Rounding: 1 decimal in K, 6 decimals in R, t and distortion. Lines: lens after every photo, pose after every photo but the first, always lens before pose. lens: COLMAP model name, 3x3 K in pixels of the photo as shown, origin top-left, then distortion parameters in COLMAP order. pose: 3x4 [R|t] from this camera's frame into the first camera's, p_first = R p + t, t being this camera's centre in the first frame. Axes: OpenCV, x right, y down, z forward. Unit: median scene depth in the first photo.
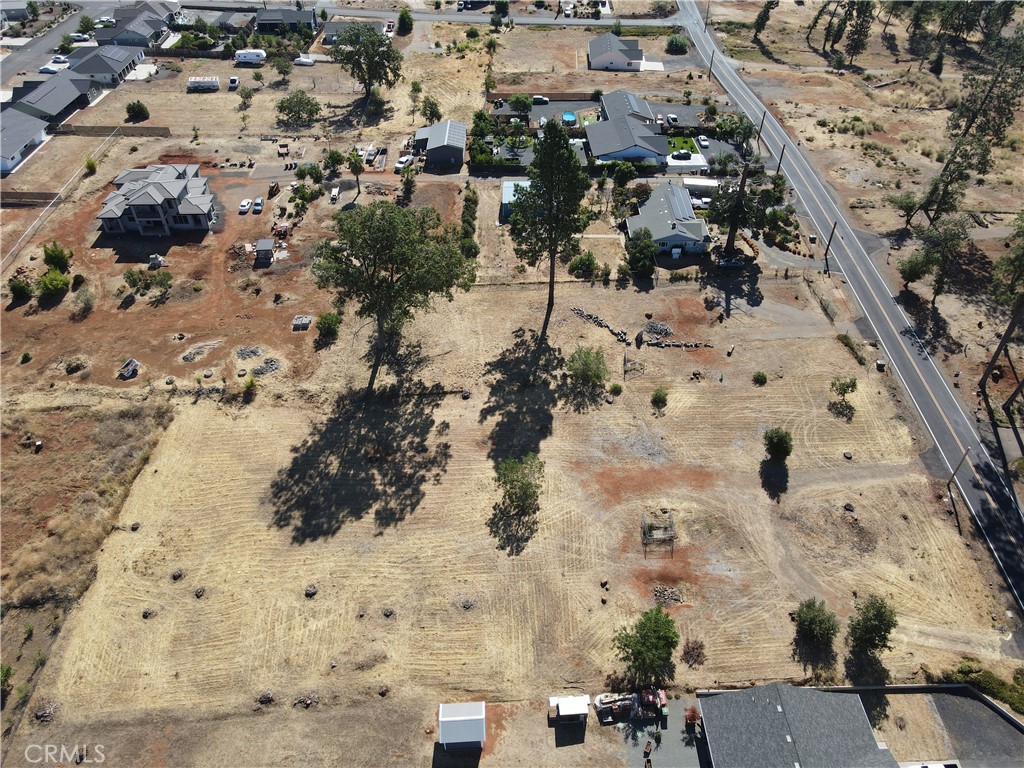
lens RADIAL K [[747.3, 0, 509.7], [0, 747.3, 379.5], [0, 0, 1]] dist [0.009742, 0.016095]
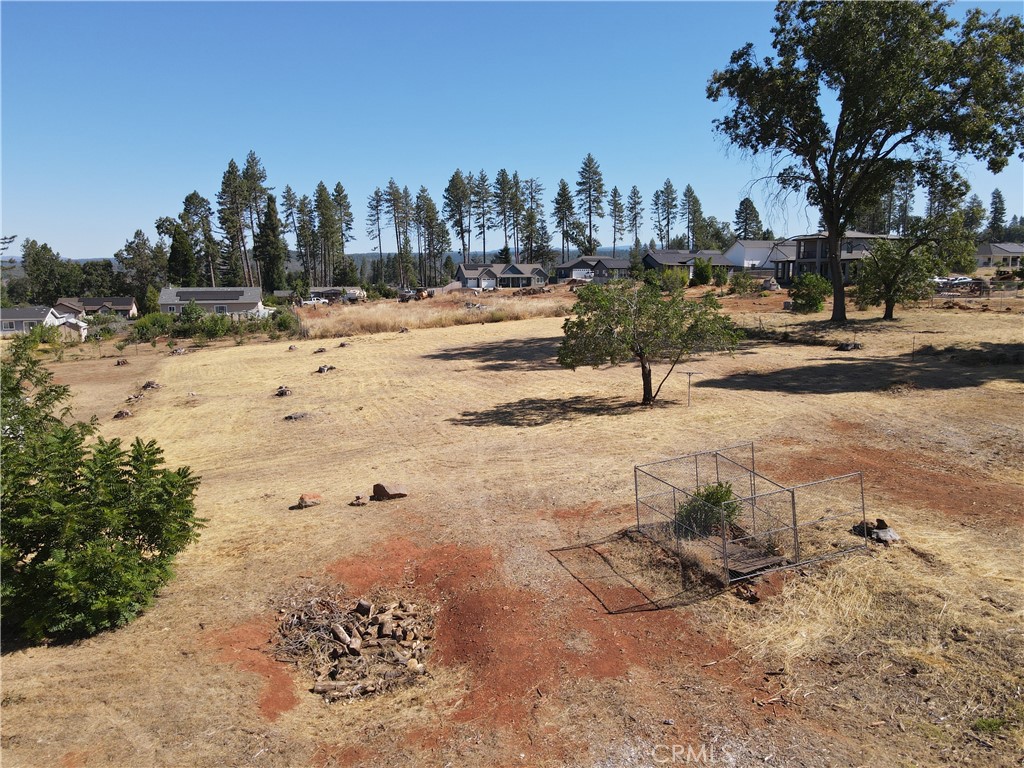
lens RADIAL K [[747.3, 0, 509.7], [0, 747.3, 378.0], [0, 0, 1]] dist [0.009742, 0.016095]
pose [[0.265249, 0.140274, -0.953921, 0.327653], [-0.635779, 0.769241, -0.063669, 0.200878], [0.724864, 0.623372, 0.293224, 0.815025]]
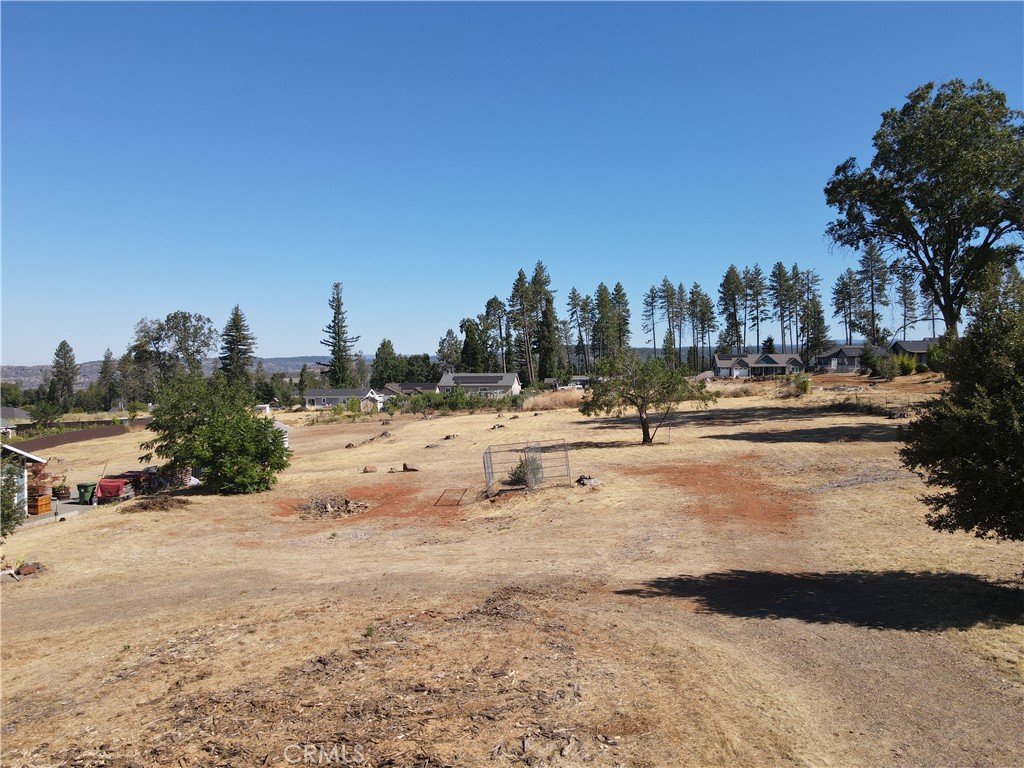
lens RADIAL K [[747.3, 0, 509.2], [0, 747.3, 384.8], [0, 0, 1]] dist [0.009742, 0.016095]
pose [[-0.144215, 0.029800, -0.989098, 0.496270], [-0.649777, 0.751009, 0.117367, 0.120958], [0.746319, 0.659619, -0.088944, 0.921339]]
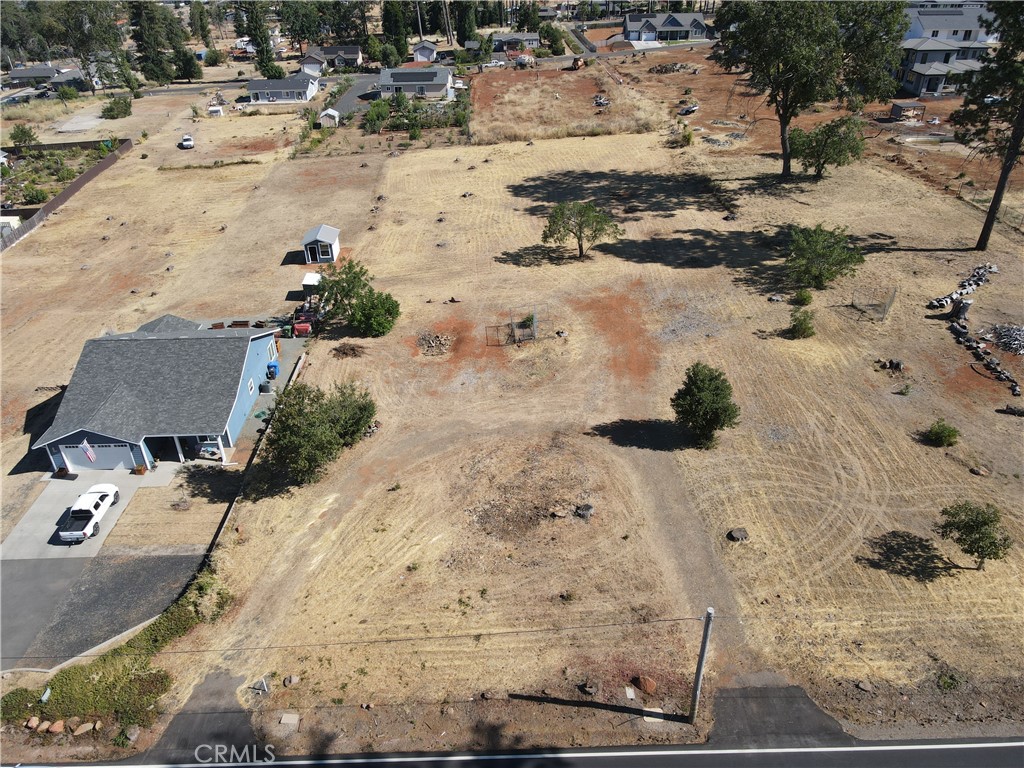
lens RADIAL K [[747.3, 0, 509.0], [0, 747.3, 378.2], [0, 0, 1]] dist [0.009742, 0.016095]
pose [[-0.009276, 0.525473, -0.850760, 0.764607], [-0.650301, 0.643140, 0.404326, -0.041361], [0.759620, 0.557000, 0.335749, 0.714118]]
